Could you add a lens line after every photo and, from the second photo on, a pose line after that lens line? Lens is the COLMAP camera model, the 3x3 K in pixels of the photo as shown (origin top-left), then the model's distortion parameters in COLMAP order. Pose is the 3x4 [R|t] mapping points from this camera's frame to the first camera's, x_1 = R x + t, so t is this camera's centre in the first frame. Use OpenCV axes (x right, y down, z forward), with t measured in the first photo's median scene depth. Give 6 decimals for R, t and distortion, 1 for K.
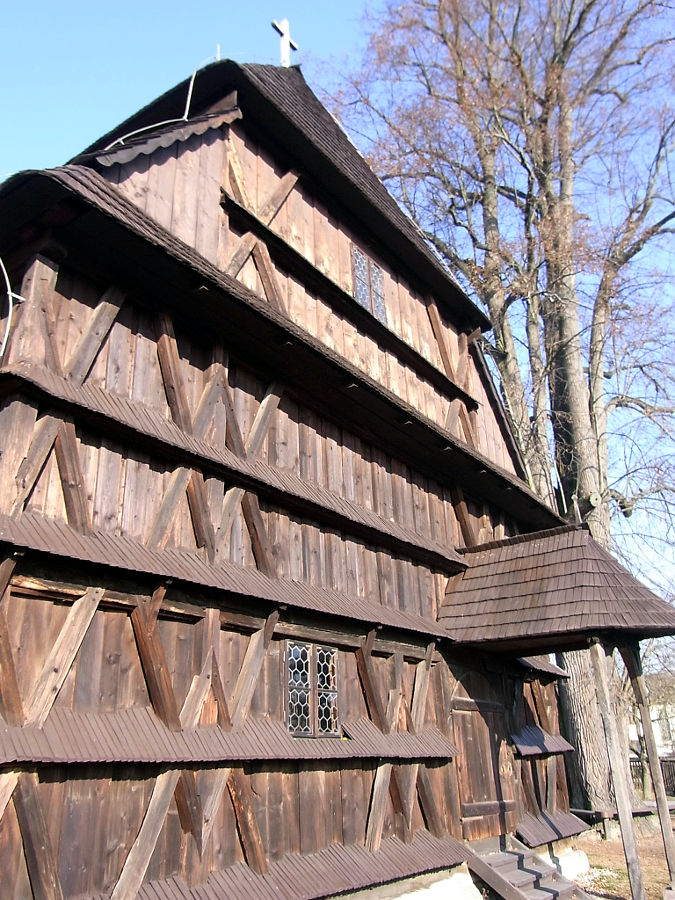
lens RADIAL K [[741.2, 0, 337.5], [0, 741.2, 450.0], [0, 0, 1]] dist [-0.060820, 0.234762]
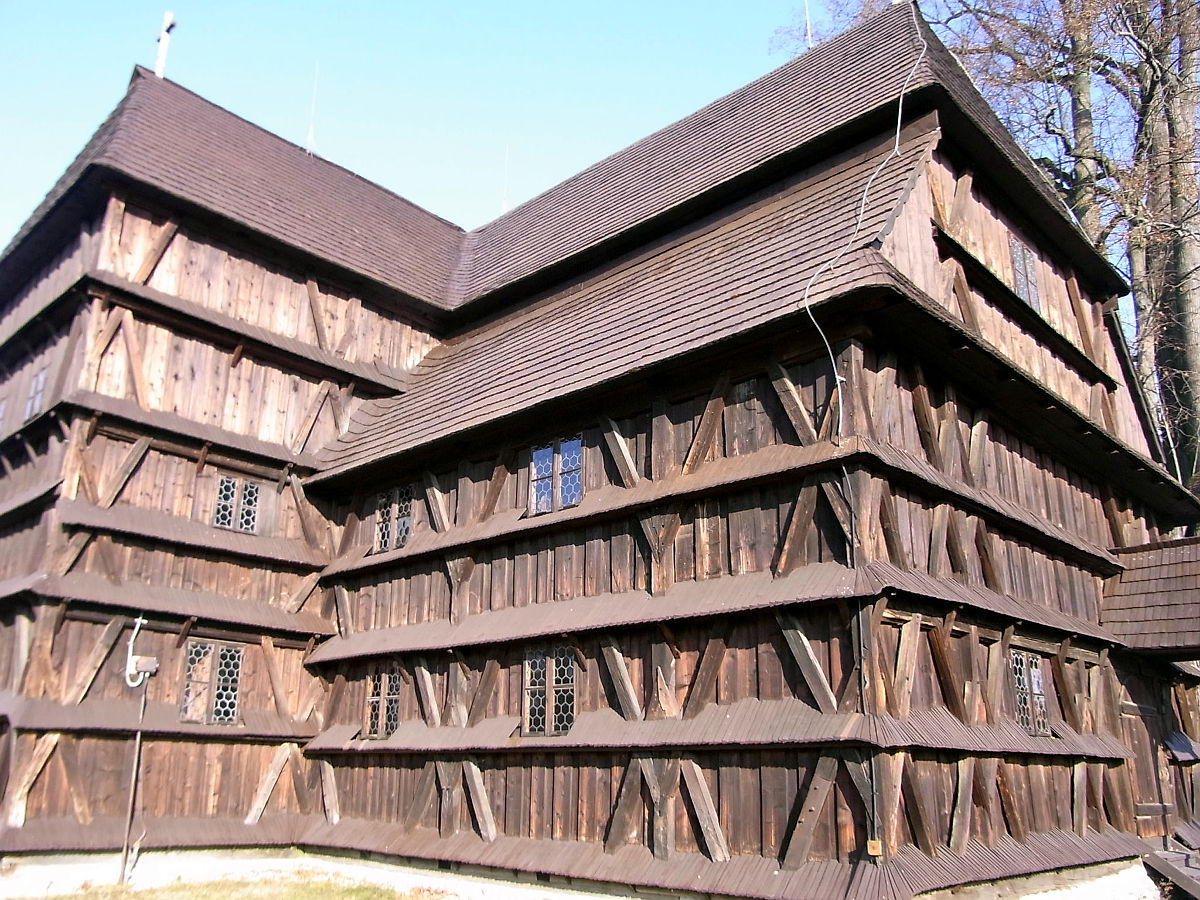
lens RADIAL K [[975.6, 0, 600.0], [0, 975.6, 450.0], [0, 0, 1]] dist [0.002299, 0.090281]
pose [[0.989716, 0.008092, -0.142816, -0.350678], [0.007428, 0.994144, 0.107804, -0.153824], [0.142853, -0.107756, 0.983861, -0.382605]]
